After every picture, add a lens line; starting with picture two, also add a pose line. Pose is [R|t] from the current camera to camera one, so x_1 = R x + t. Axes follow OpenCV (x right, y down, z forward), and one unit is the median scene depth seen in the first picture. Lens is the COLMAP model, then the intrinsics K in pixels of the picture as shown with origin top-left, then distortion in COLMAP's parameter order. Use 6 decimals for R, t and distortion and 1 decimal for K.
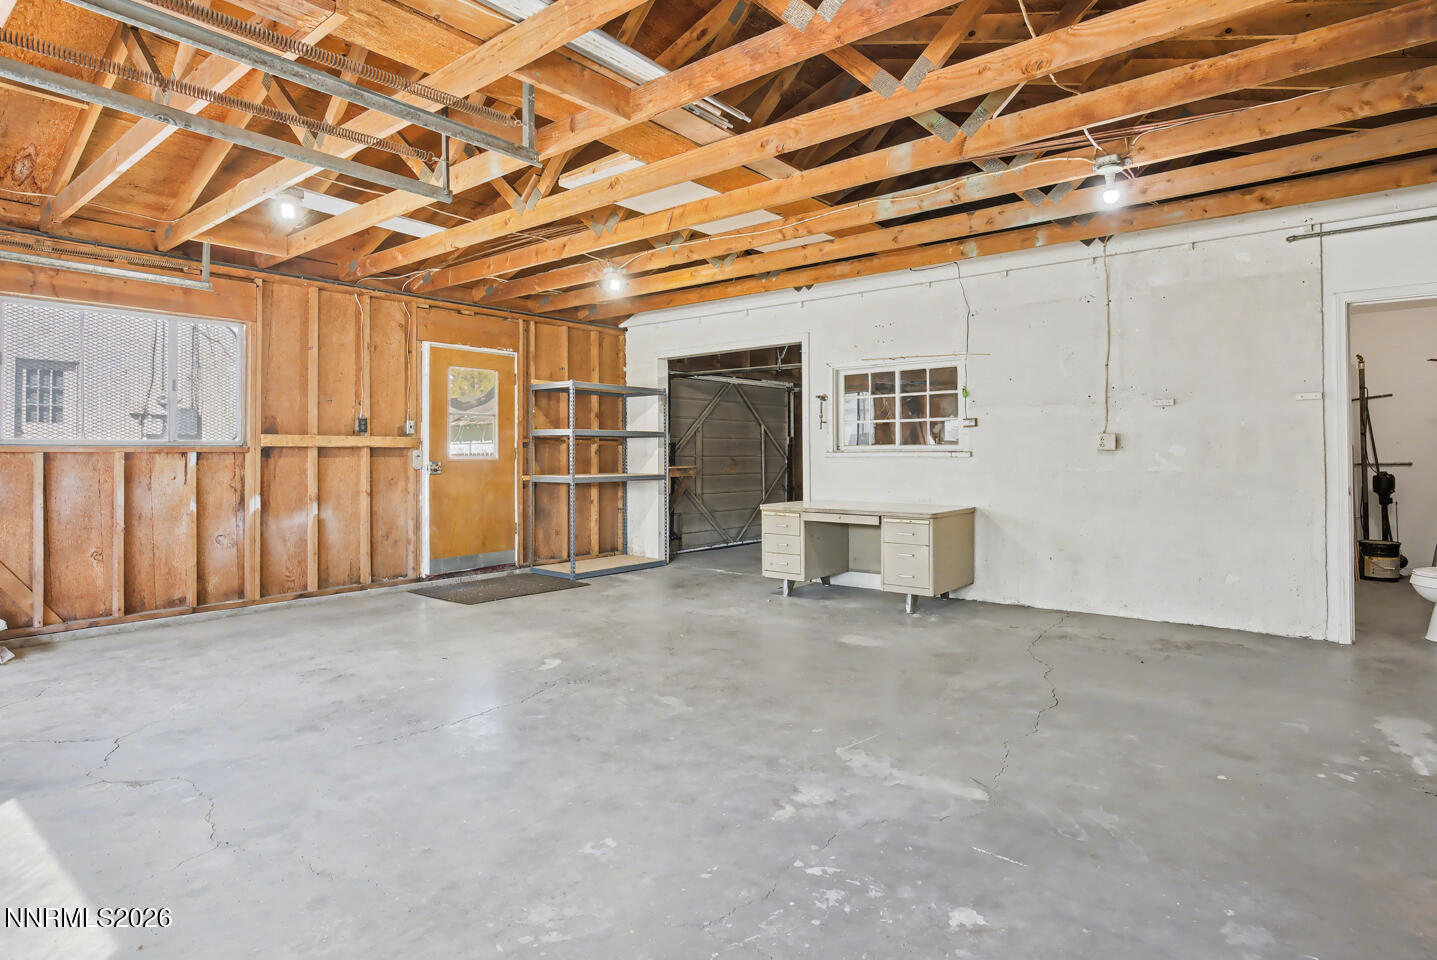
lens RADIAL K [[780.2, 0, 706.5], [0, 780.2, 440.0], [0, 0, 1]] dist [-0.008183, -0.000629]
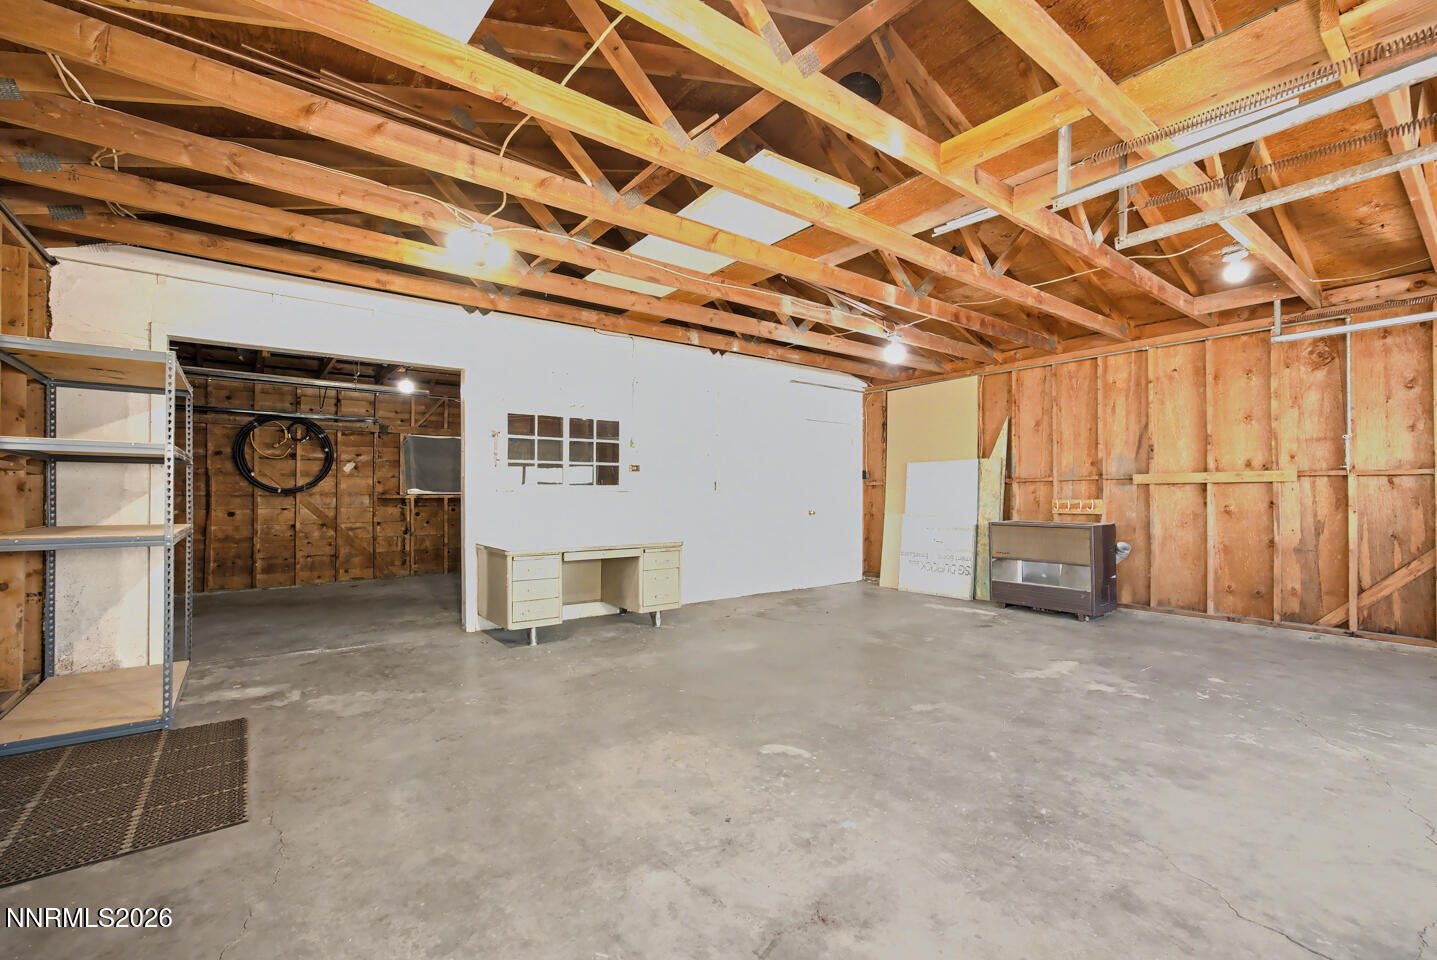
lens RADIAL K [[611.9, 0, 716.7], [0, 611.9, 490.0], [0, 0, 1]] dist [0.001181, 0.000446]
pose [[0.222021, 0.009694, 0.974994, -1.230863], [-0.014647, 0.999871, -0.006606, 0.035149], [-0.974932, -0.012814, 0.222135, 1.371467]]
